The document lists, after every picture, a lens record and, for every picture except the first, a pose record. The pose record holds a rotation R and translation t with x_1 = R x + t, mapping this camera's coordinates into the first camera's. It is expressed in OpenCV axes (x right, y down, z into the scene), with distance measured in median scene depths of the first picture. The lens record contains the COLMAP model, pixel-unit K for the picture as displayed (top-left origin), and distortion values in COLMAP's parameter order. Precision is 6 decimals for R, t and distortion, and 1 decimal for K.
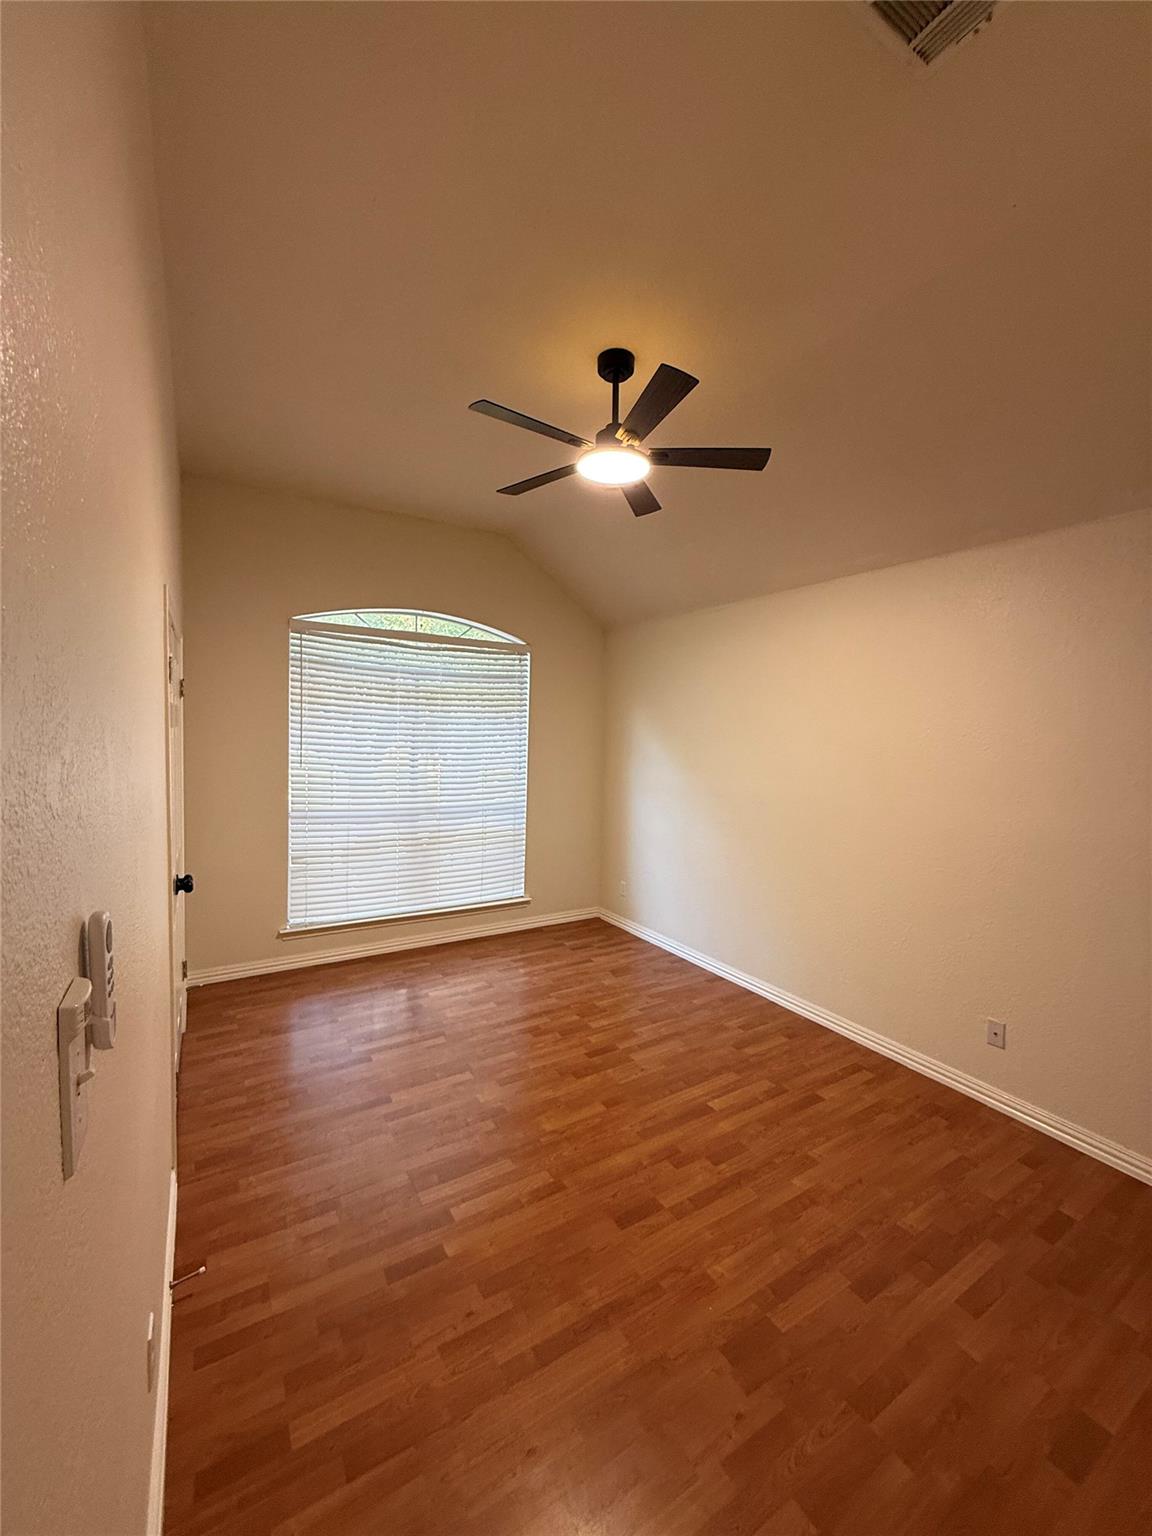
lens RADIAL K [[616.2, 0, 580.1], [0, 616.2, 768.3], [0, 0, 1]] dist [-0.001399, 0.001111]
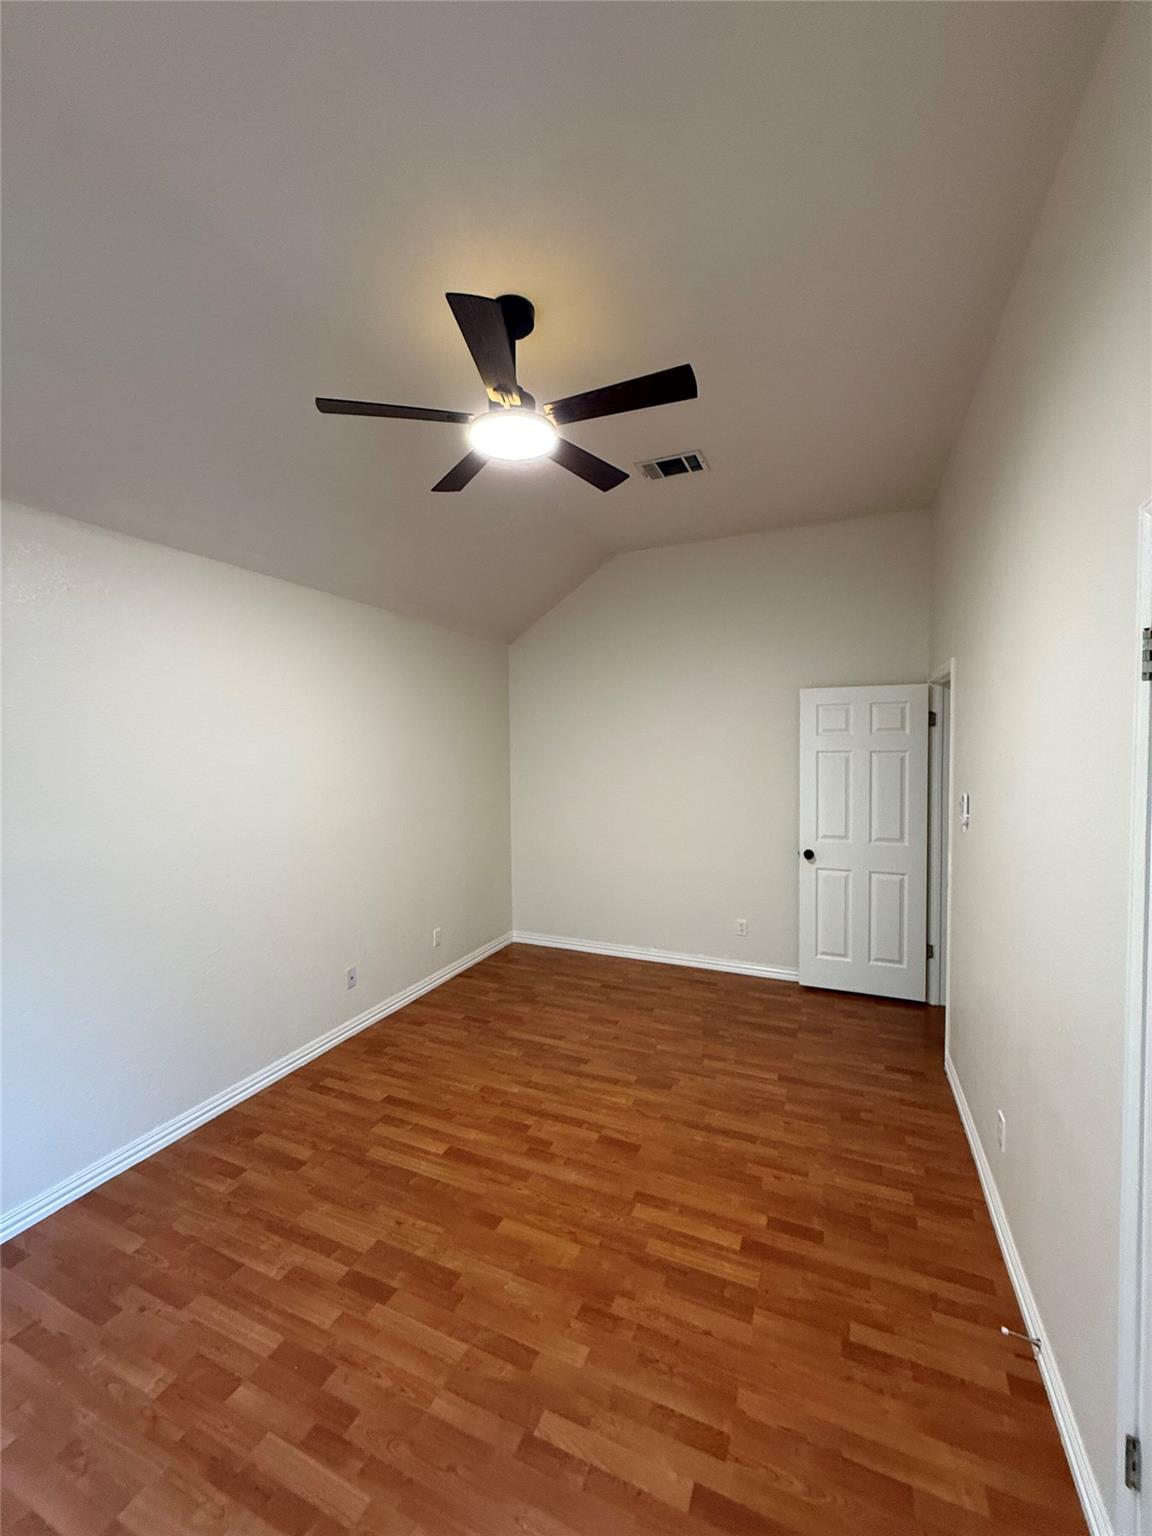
lens RADIAL K [[616.2, 0, 573.8], [0, 616.2, 763.0], [0, 0, 1]] dist [-0.001399, 0.001111]
pose [[-0.570355, -0.037172, 0.820557, -0.724829], [0.042357, 0.996315, 0.074575, -0.109898], [-0.820305, 0.077290, -0.566679, 1.490716]]
